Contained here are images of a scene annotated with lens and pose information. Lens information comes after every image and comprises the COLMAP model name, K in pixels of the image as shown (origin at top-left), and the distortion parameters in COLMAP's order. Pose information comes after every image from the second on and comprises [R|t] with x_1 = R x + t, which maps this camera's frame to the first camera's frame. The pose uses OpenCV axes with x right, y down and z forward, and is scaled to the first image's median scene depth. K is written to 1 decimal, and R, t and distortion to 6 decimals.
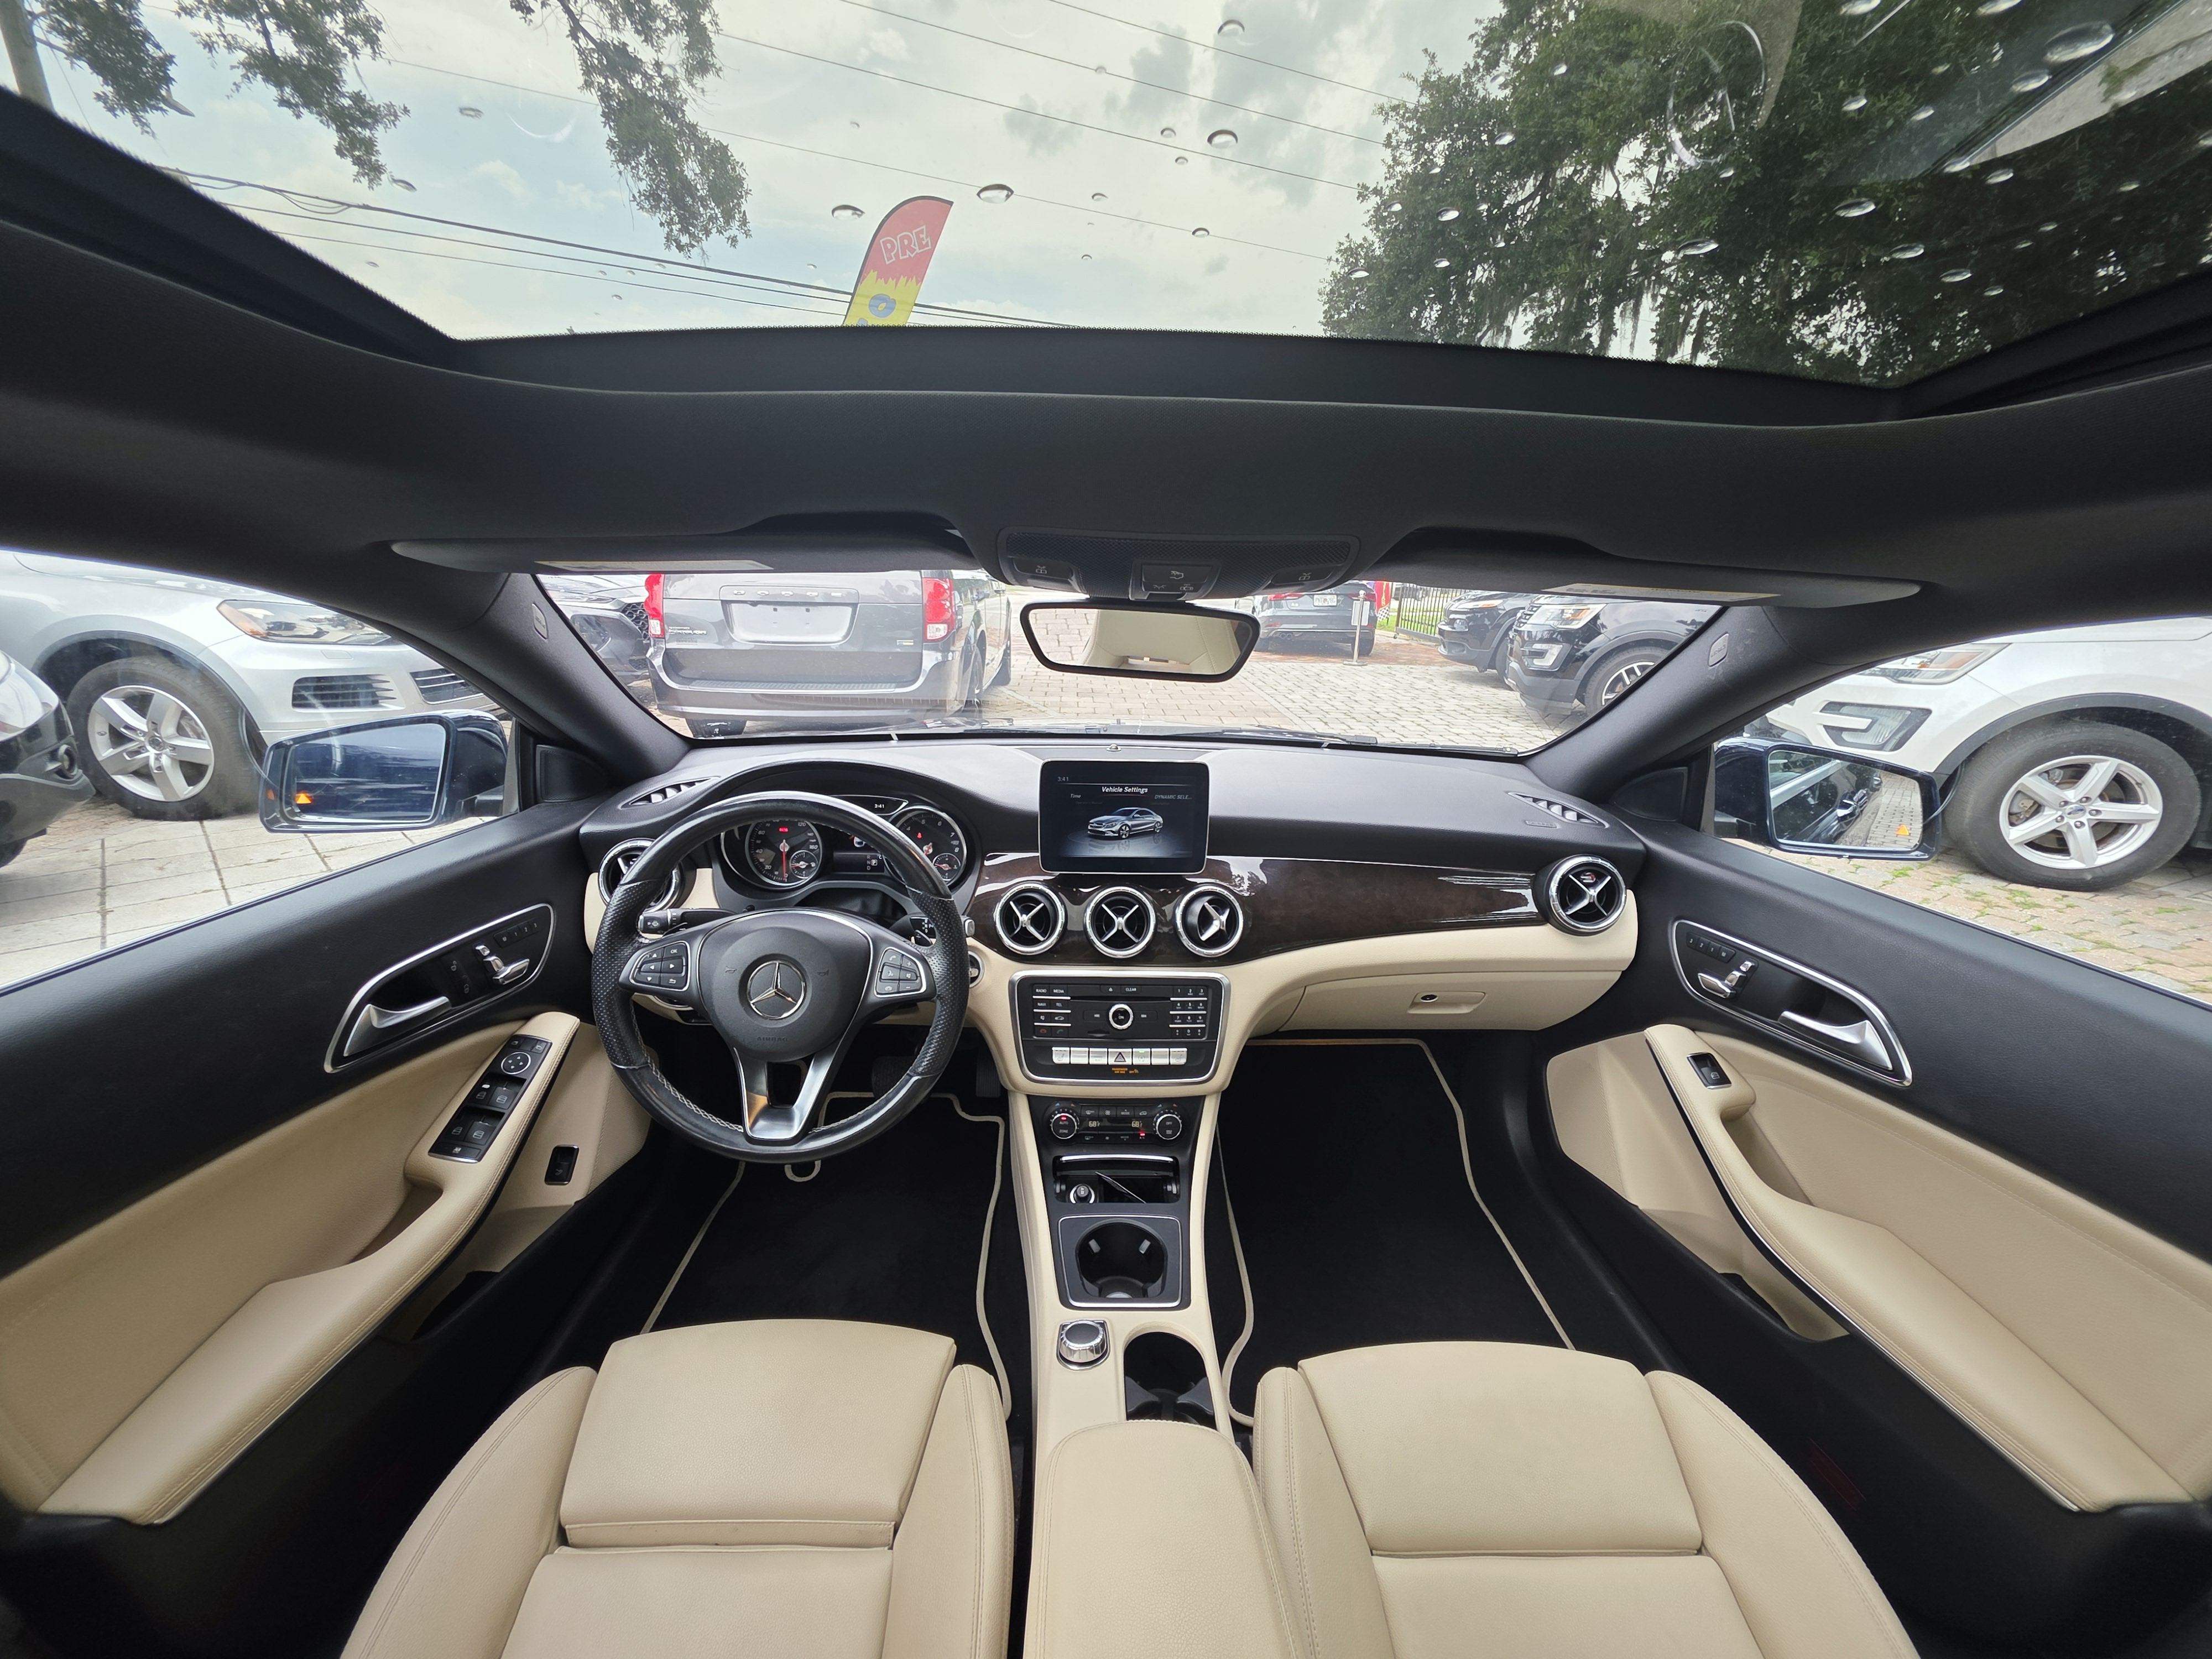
lens RADIAL K [[876.2, 0, 1100.4], [0, 876.2, 826.3], [0, 0, 1]] dist [-0.002151, 0.000029]
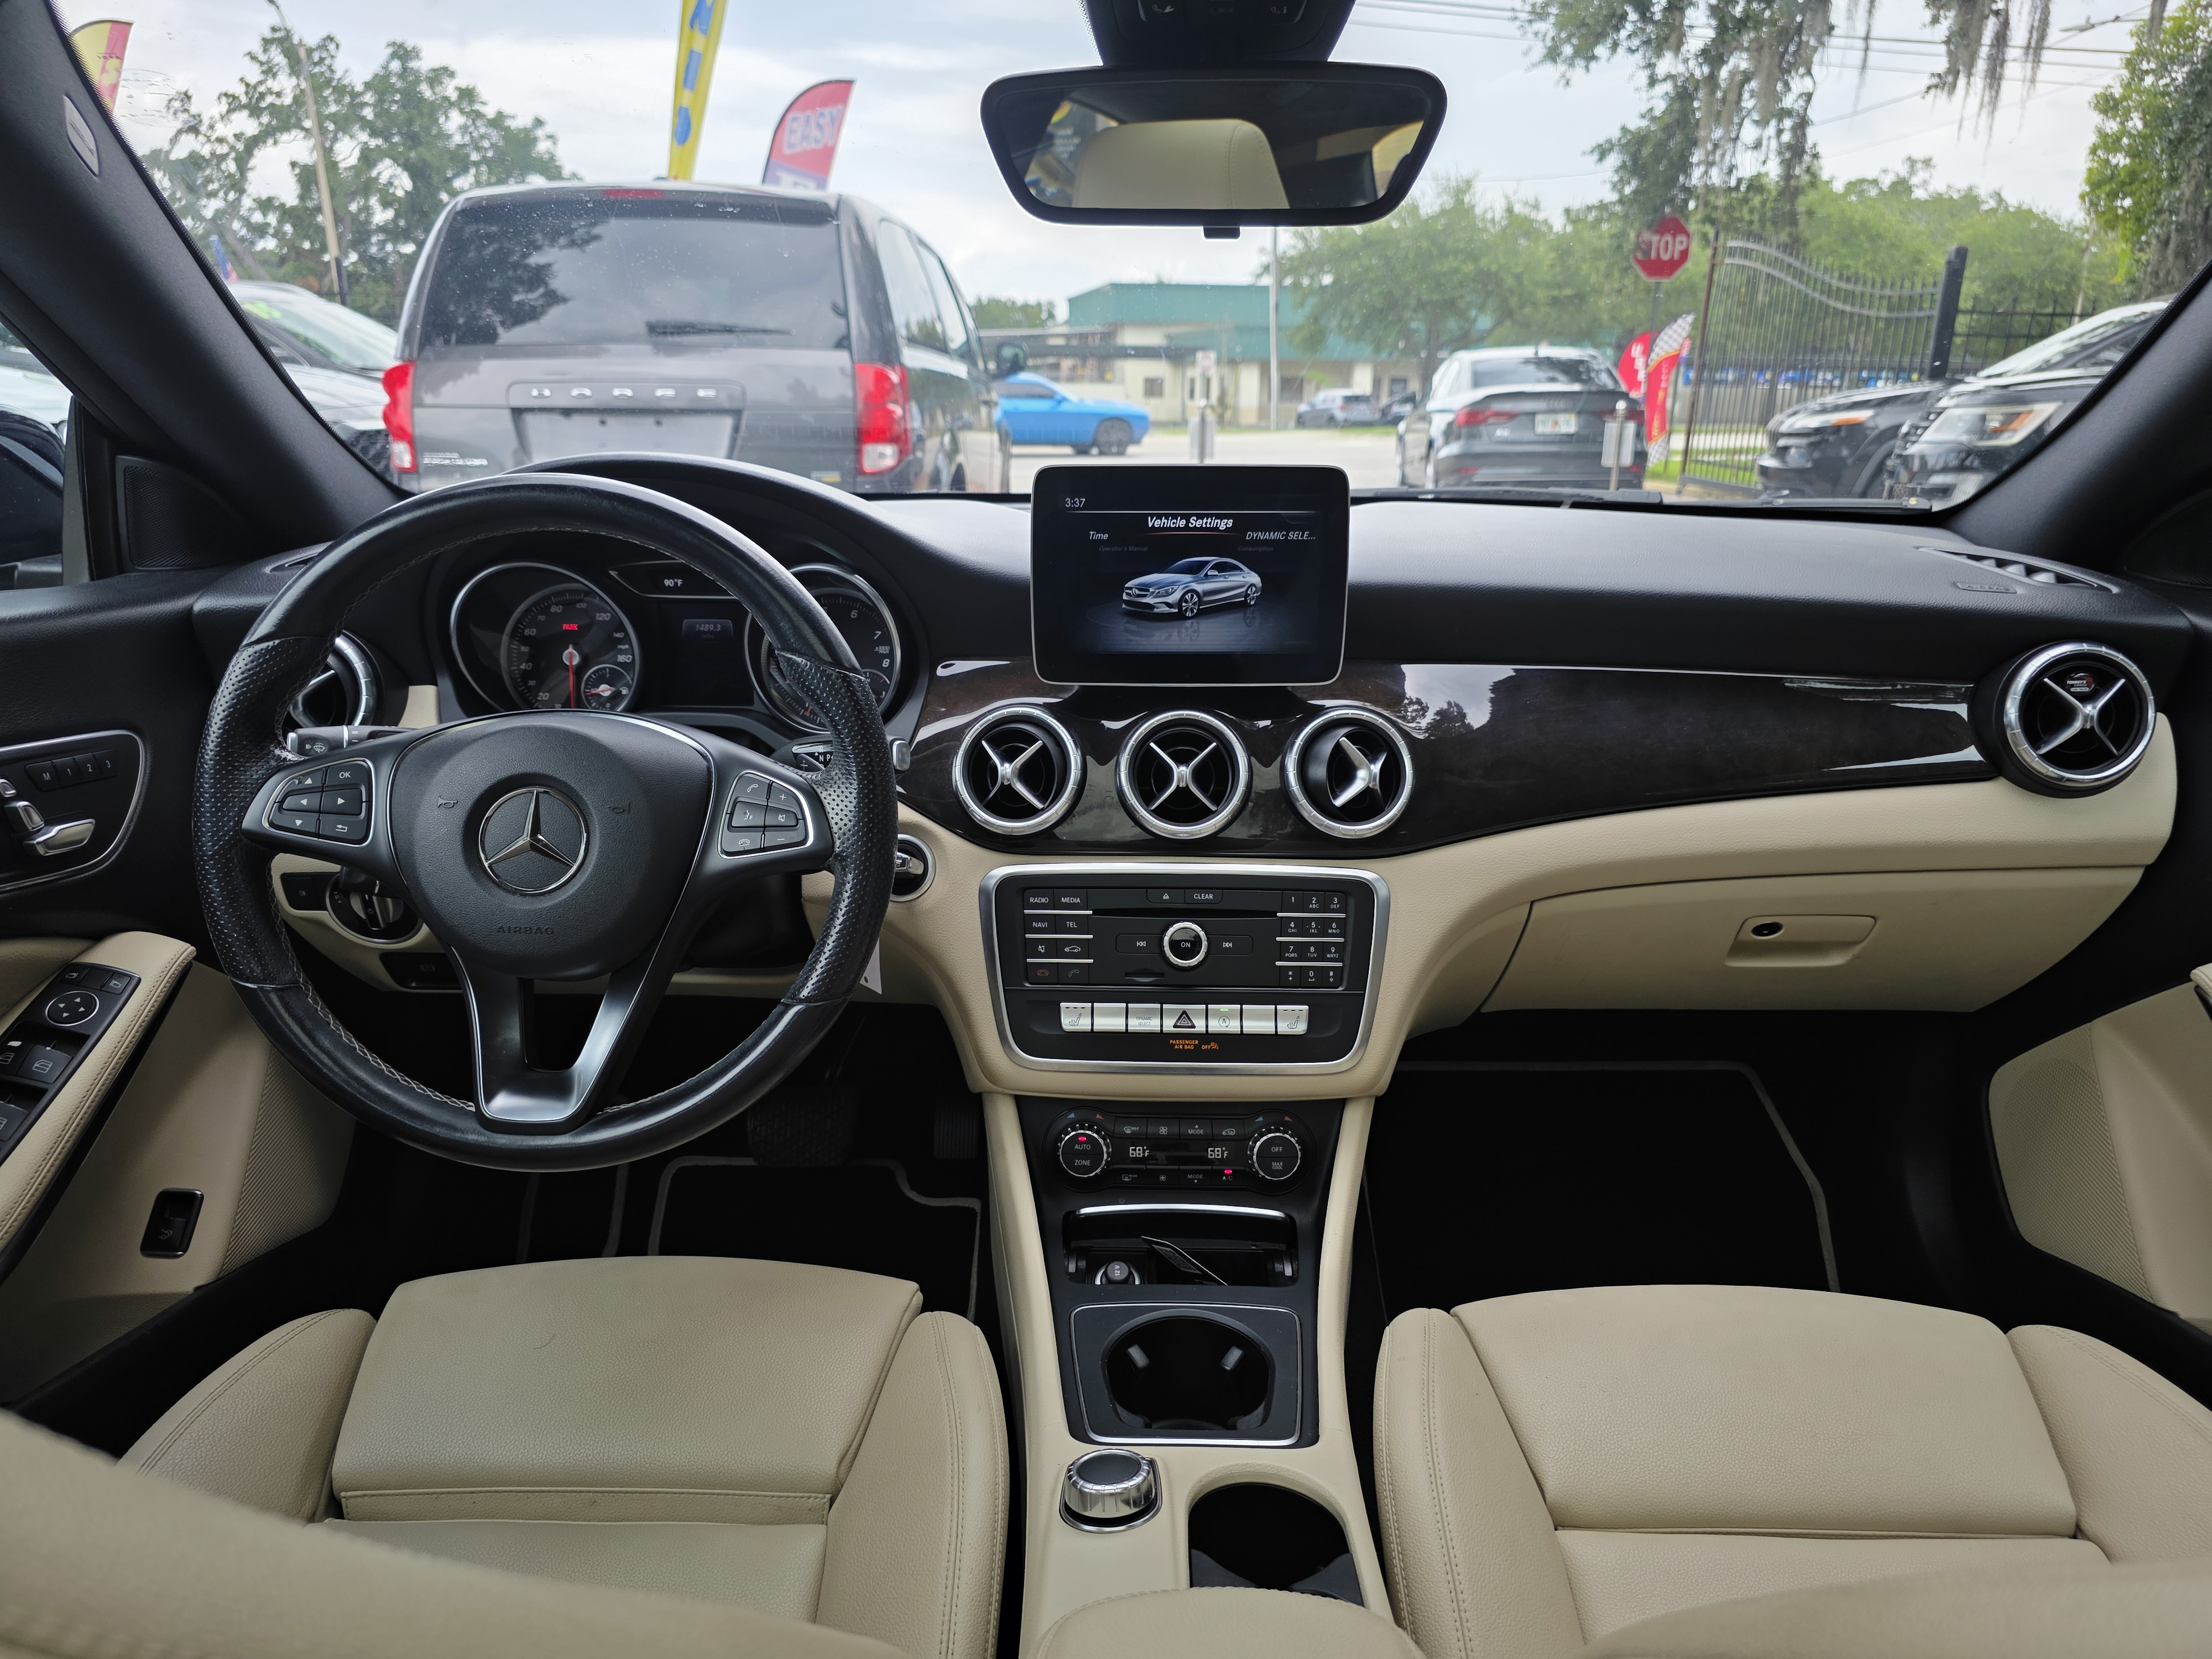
lens RADIAL K [[1479.6, 0, 1108.3], [0, 1479.6, 855.0], [0, 0, 1]] dist [0.047789, -0.053147]
pose [[0.999115, -0.008291, -0.041240, 0.013663], [0.008681, 0.999919, 0.009285, 0.150406], [0.041160, -0.009635, 0.999106, 0.085469]]
